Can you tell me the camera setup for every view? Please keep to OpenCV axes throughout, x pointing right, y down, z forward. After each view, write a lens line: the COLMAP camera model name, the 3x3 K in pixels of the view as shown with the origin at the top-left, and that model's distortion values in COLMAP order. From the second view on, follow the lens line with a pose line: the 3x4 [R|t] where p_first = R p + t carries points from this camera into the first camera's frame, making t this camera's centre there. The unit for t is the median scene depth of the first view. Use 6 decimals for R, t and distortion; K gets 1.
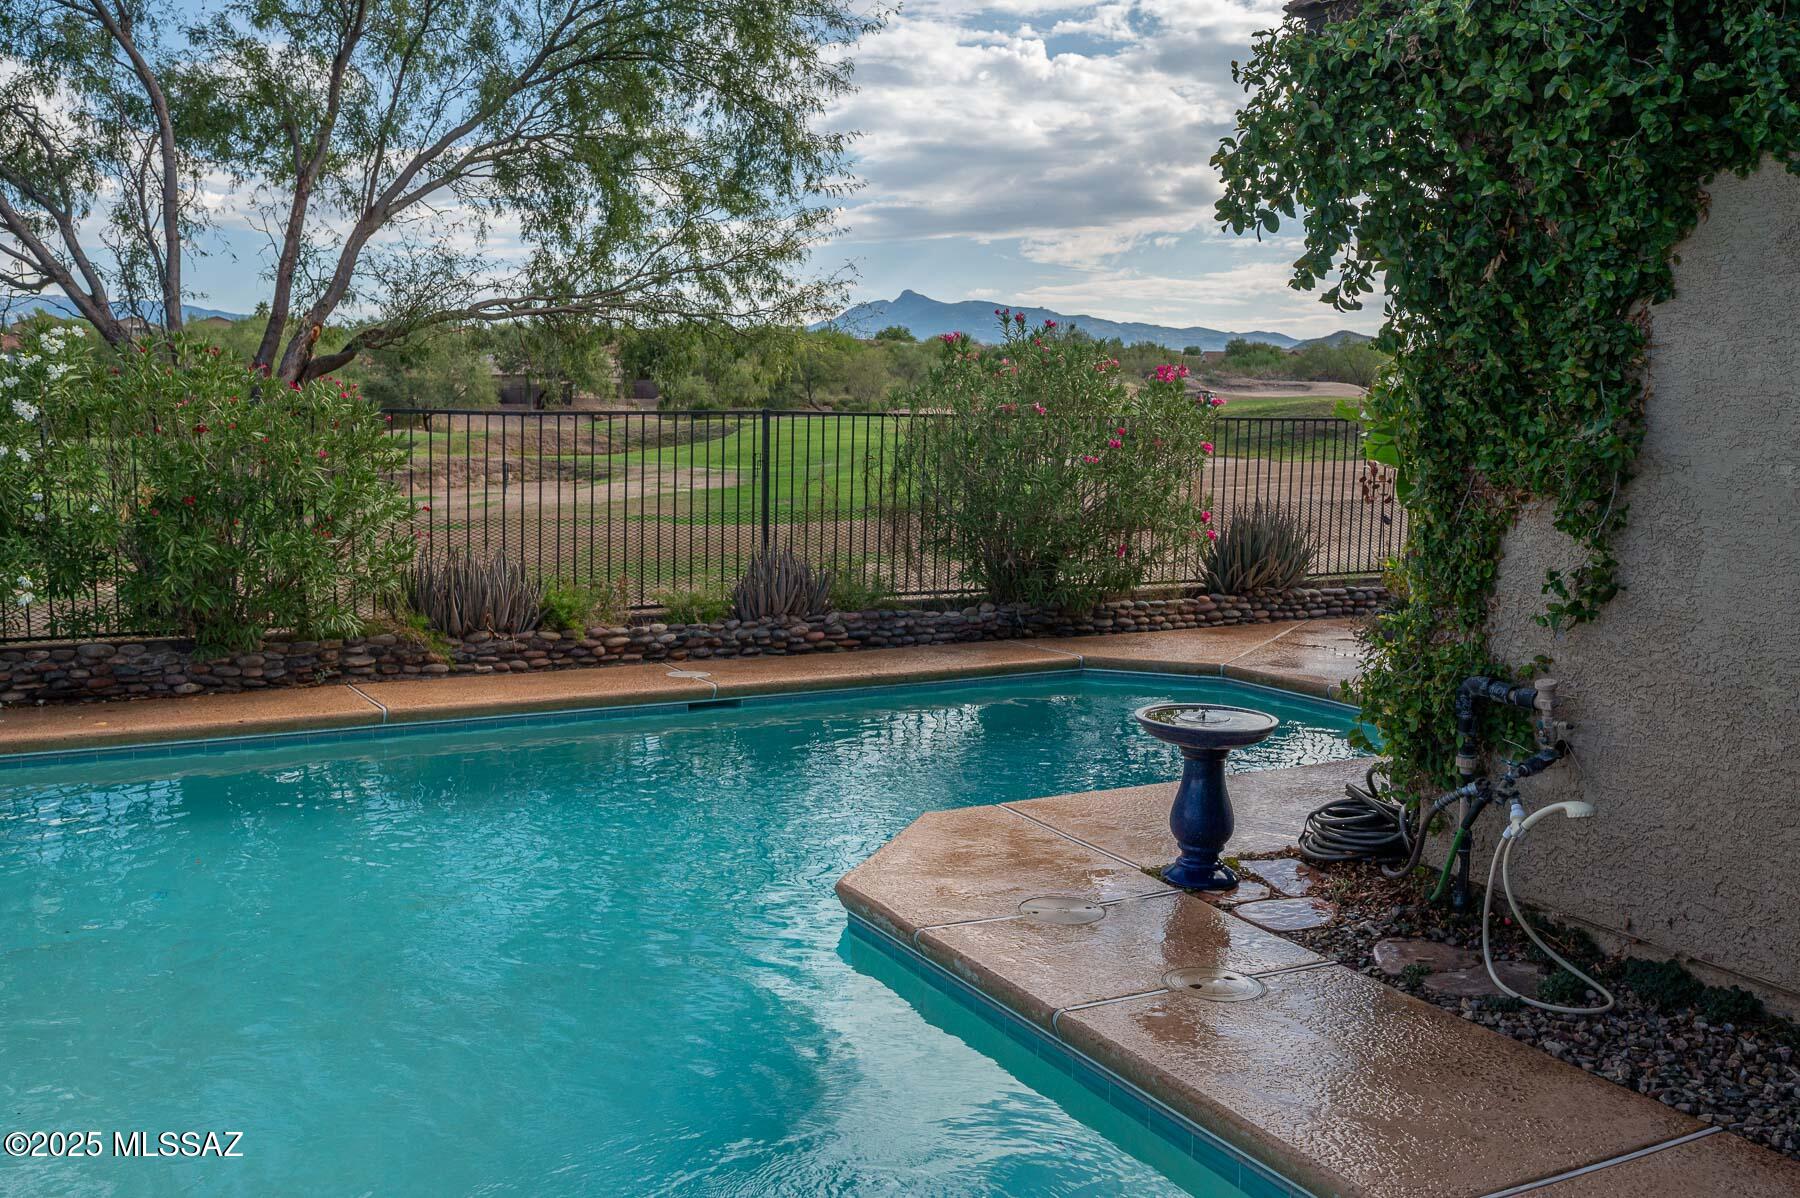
lens RADIAL K [[1565.2, 0, 894.0], [0, 1565.2, 600.8], [0, 0, 1]] dist [0.014432, -0.002288]
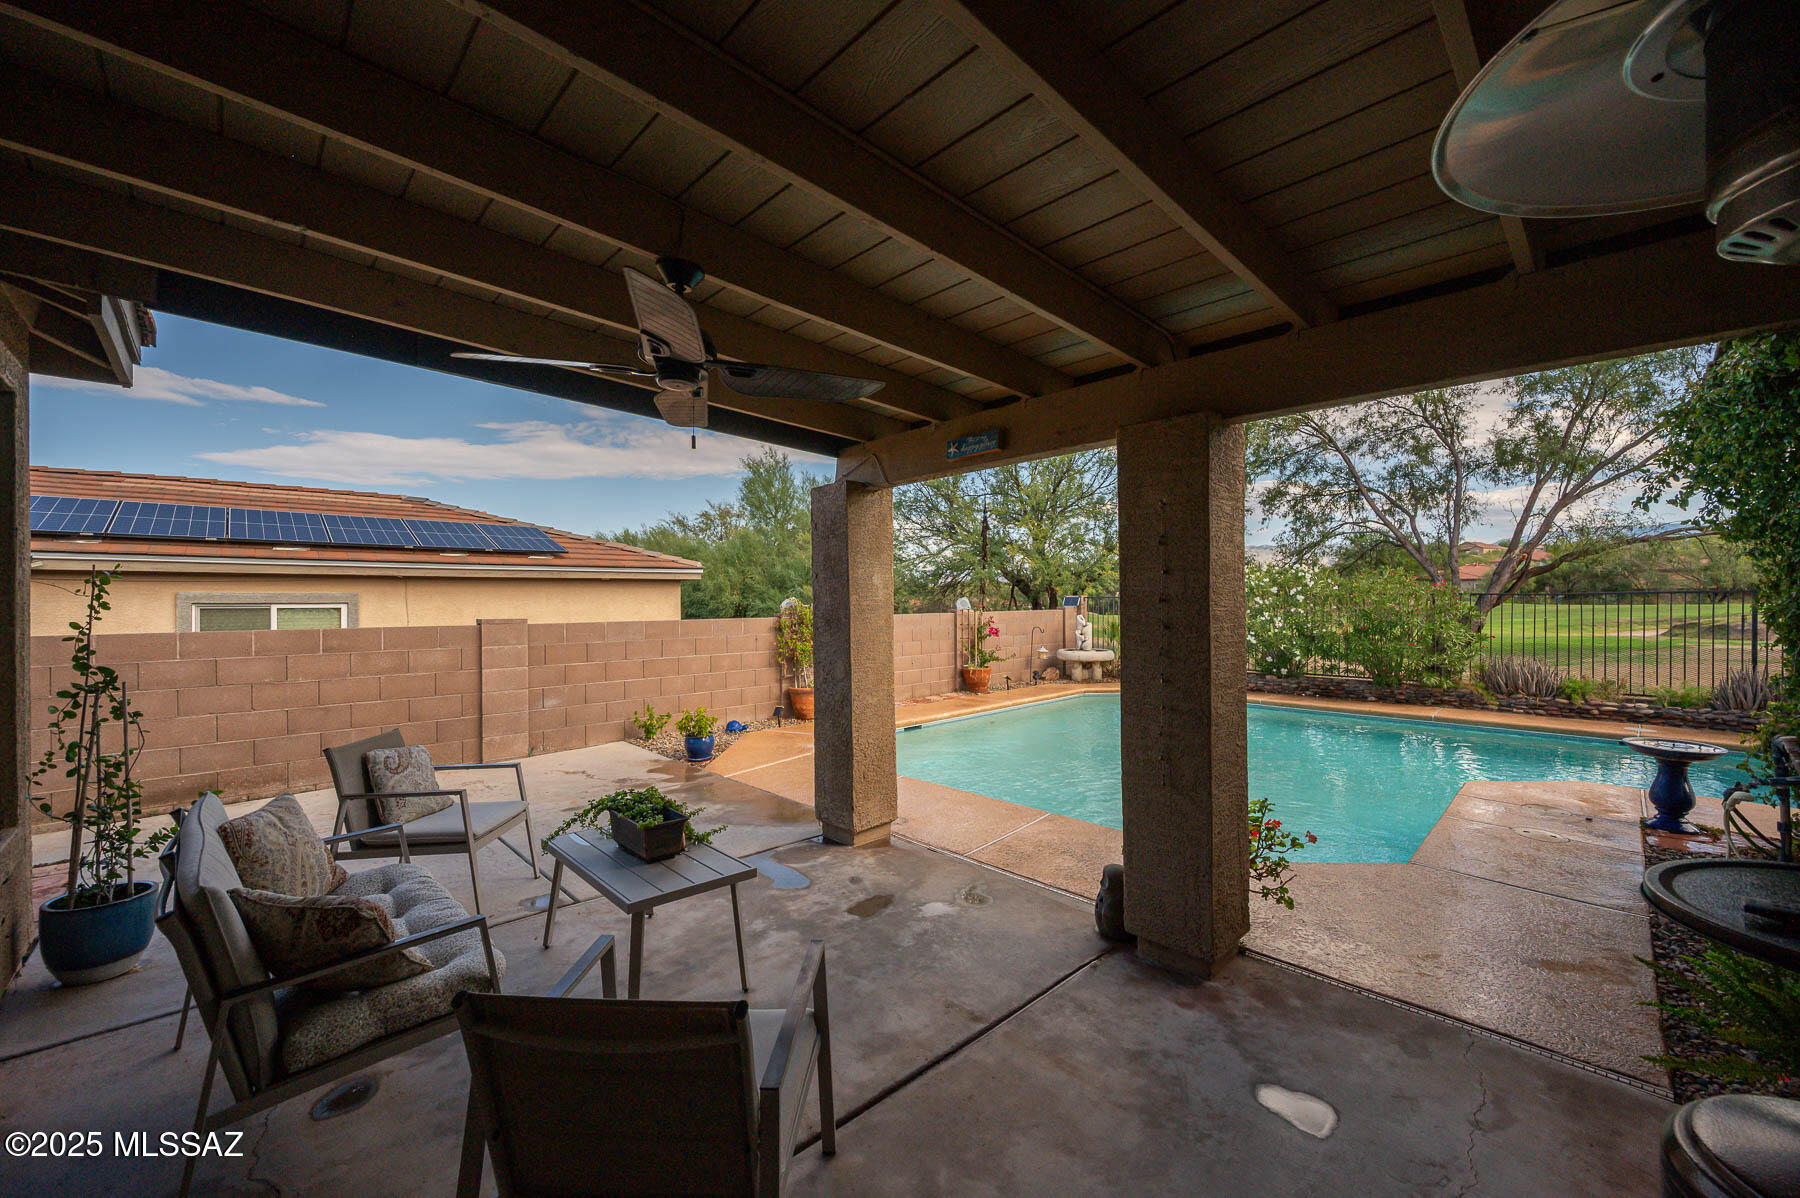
lens RADIAL K [[696.7, 0, 892.9], [0, 696.7, 599.9], [0, 0, 1]] dist [-0.002164, -0.000039]
pose [[0.278446, -0.005413, -0.960436, 0.406243], [-0.099258, 0.994468, -0.034381, 0.008427], [0.955309, 0.104904, 0.276369, -0.117072]]
